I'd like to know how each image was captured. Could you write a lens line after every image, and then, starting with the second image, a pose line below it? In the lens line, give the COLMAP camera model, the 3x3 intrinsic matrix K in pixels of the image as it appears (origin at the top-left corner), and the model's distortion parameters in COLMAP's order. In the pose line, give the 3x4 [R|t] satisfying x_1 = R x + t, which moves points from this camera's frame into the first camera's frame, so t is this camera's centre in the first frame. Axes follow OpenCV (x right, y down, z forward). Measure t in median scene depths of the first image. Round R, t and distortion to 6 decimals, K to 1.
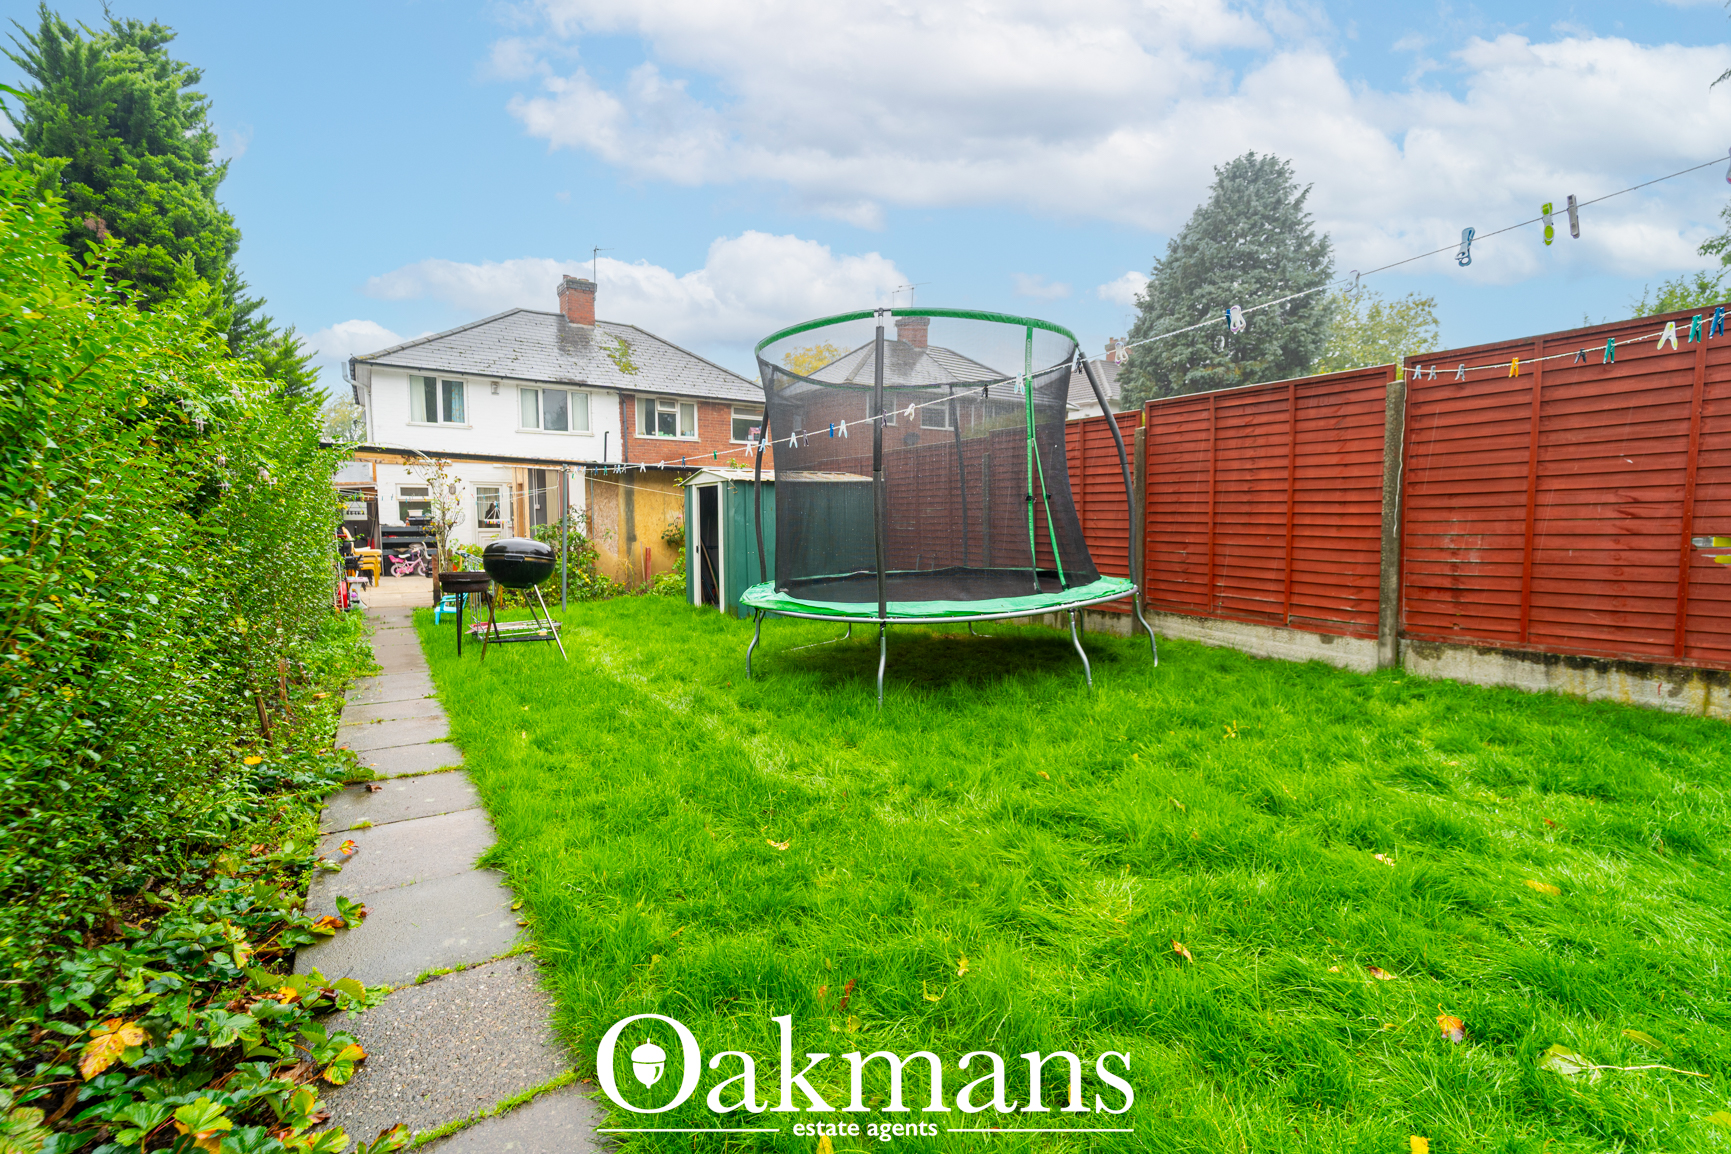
lens RADIAL K [[704.4, 0, 861.7], [0, 704.4, 566.2], [0, 0, 1]] dist [0.007563, -0.003687]
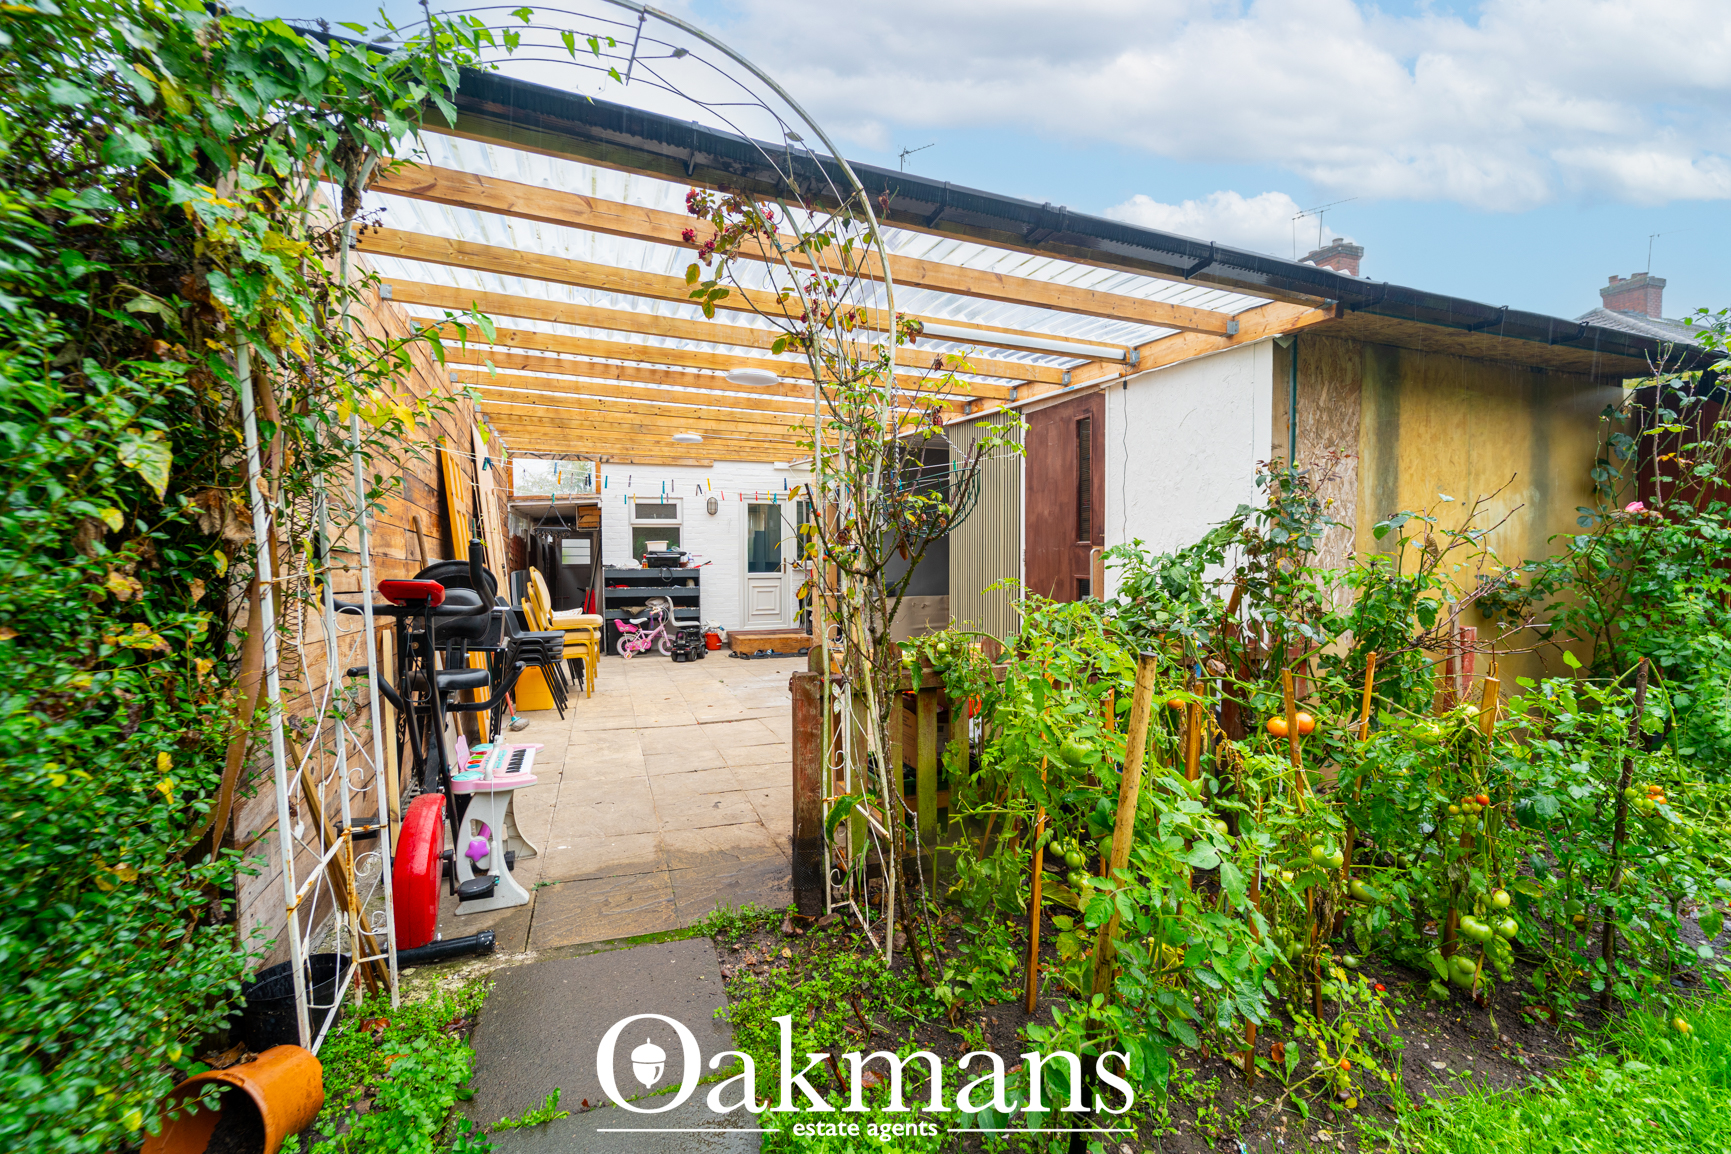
lens RADIAL K [[704.4, 0, 861.7], [0, 704.4, 566.2], [0, 0, 1]] dist [0.007563, -0.003687]
pose [[0.968933, -0.007480, -0.247212, -0.634250], [-0.009549, 0.997666, -0.067612, -0.041451], [0.247141, 0.067872, 0.966600, 0.939341]]
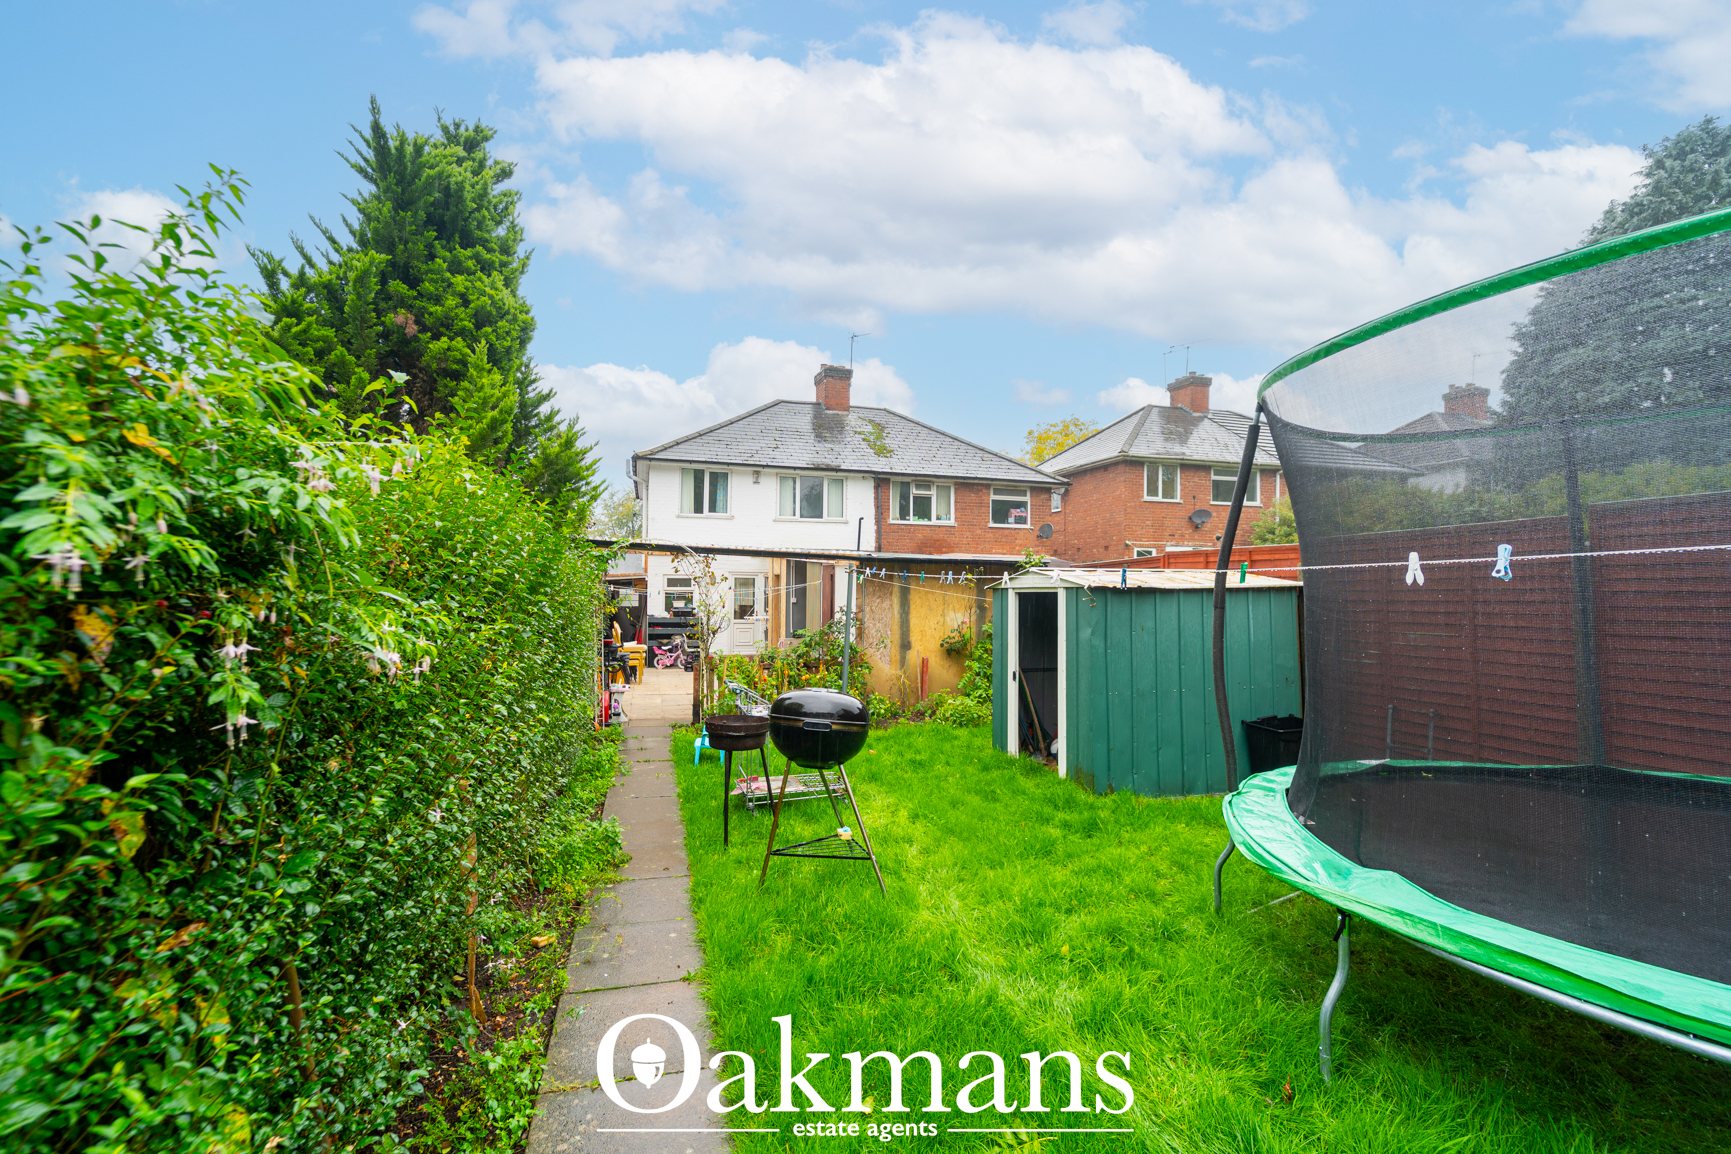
lens RADIAL K [[704.4, 0, 861.7], [0, 704.4, 566.2], [0, 0, 1]] dist [0.007563, -0.003687]
pose [[0.953557, -0.004016, -0.301185, -0.173031], [-0.029652, 0.993803, -0.107132, -0.057854], [0.299748, 0.111087, 0.947529, 0.259425]]
